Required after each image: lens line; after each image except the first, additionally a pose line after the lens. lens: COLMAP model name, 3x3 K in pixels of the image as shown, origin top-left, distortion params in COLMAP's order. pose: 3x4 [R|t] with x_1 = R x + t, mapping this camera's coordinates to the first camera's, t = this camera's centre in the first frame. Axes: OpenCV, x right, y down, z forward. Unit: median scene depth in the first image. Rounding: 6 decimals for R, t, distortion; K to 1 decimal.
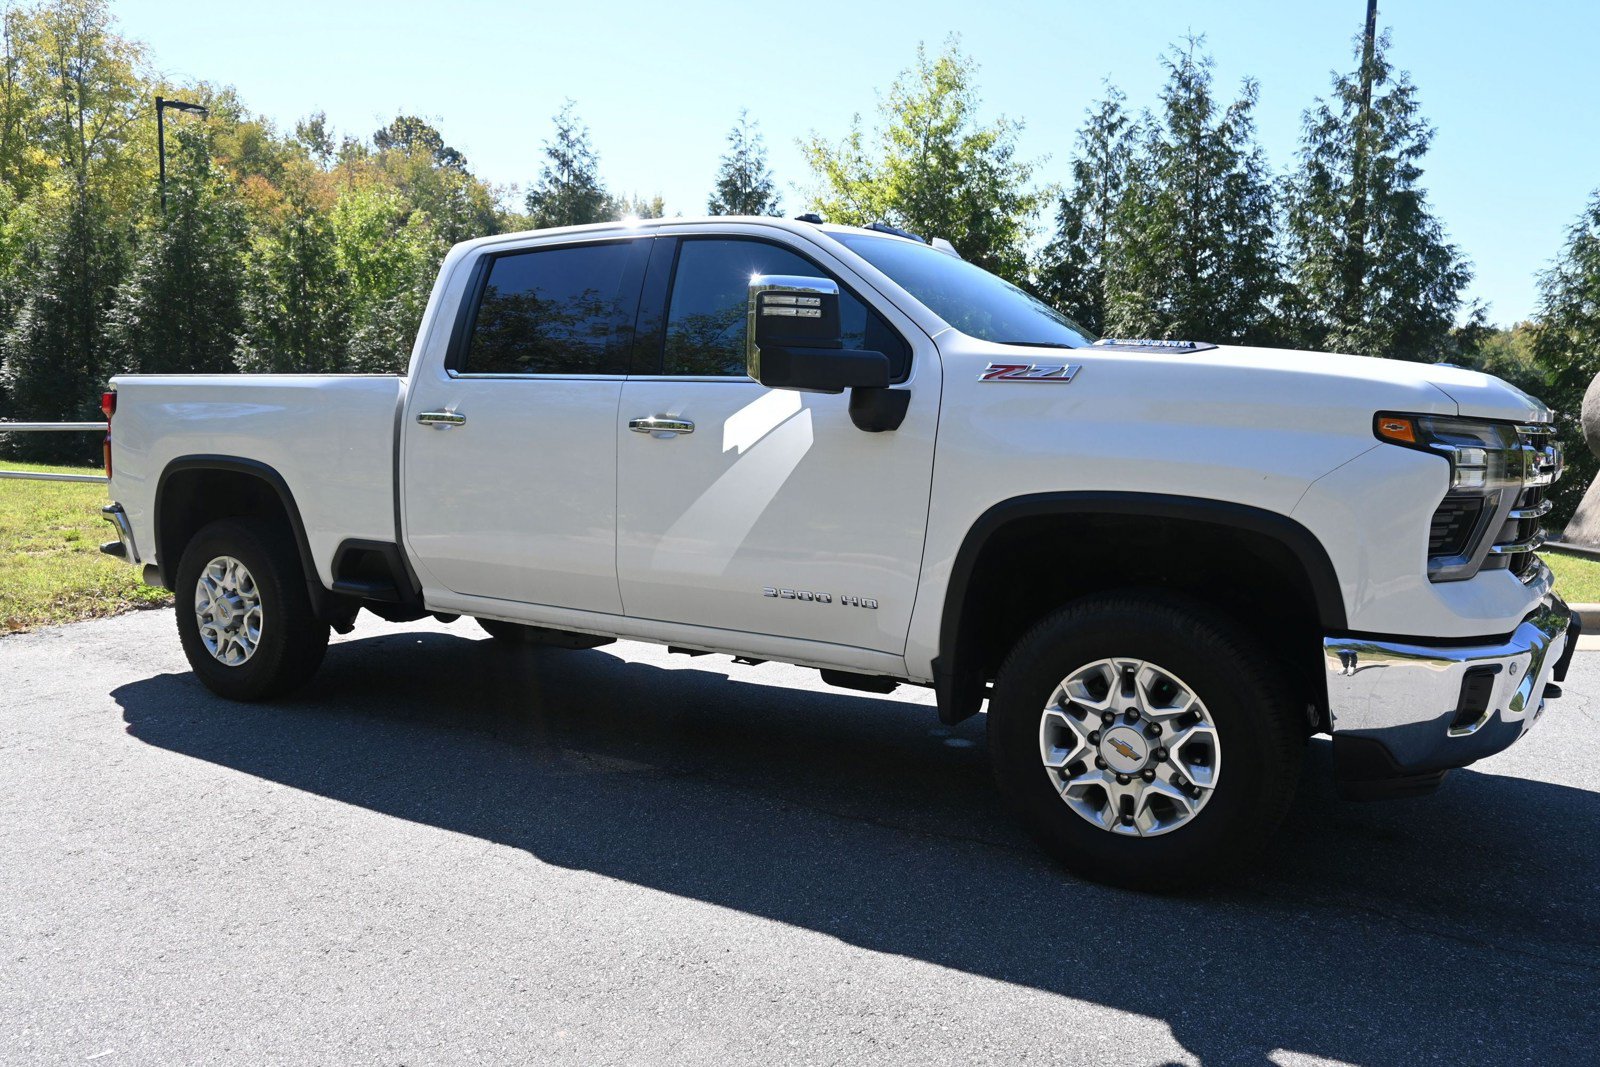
lens RADIAL K [[1193.6, 0, 800.0], [0, 1193.6, 533.5], [0, 0, 1]] dist [0.001437, -0.004807]
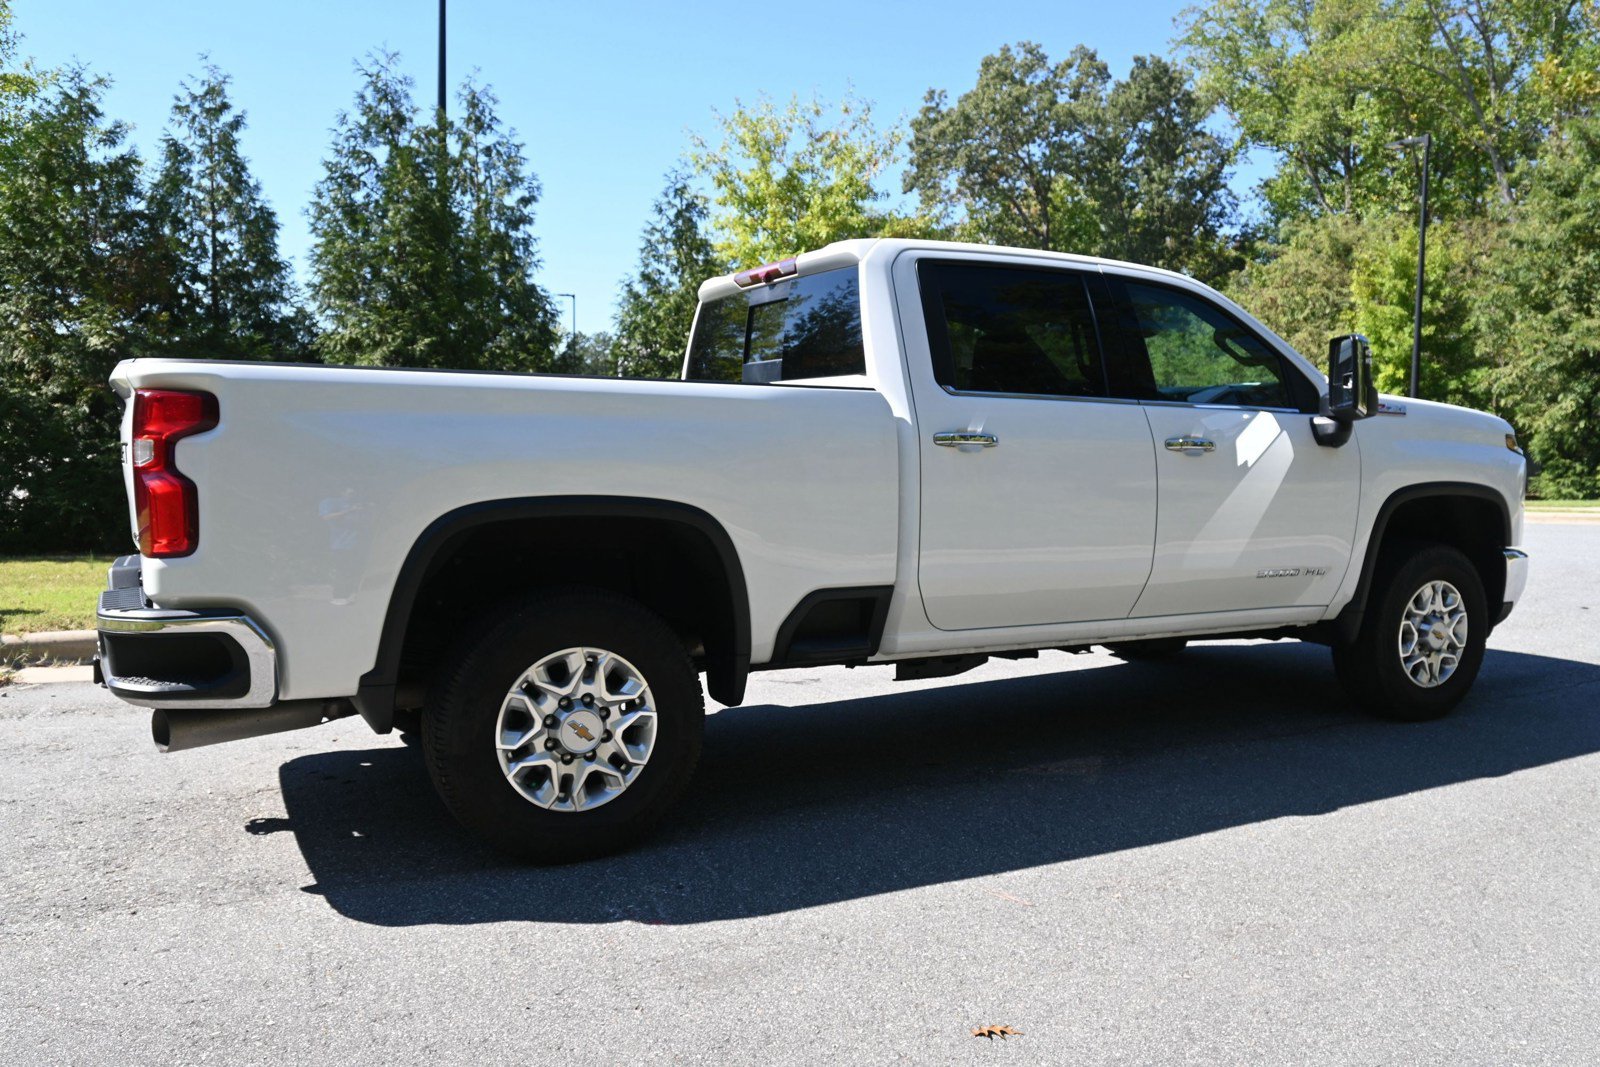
lens RADIAL K [[1193.6, 0, 800.0], [0, 1193.6, 533.5], [0, 0, 1]] dist [0.001437, -0.004807]
pose [[0.506213, -0.073600, 0.859262, -0.386449], [0.082202, 0.995933, 0.036879, -0.023148], [-0.858482, 0.051964, 0.510205, 0.216729]]
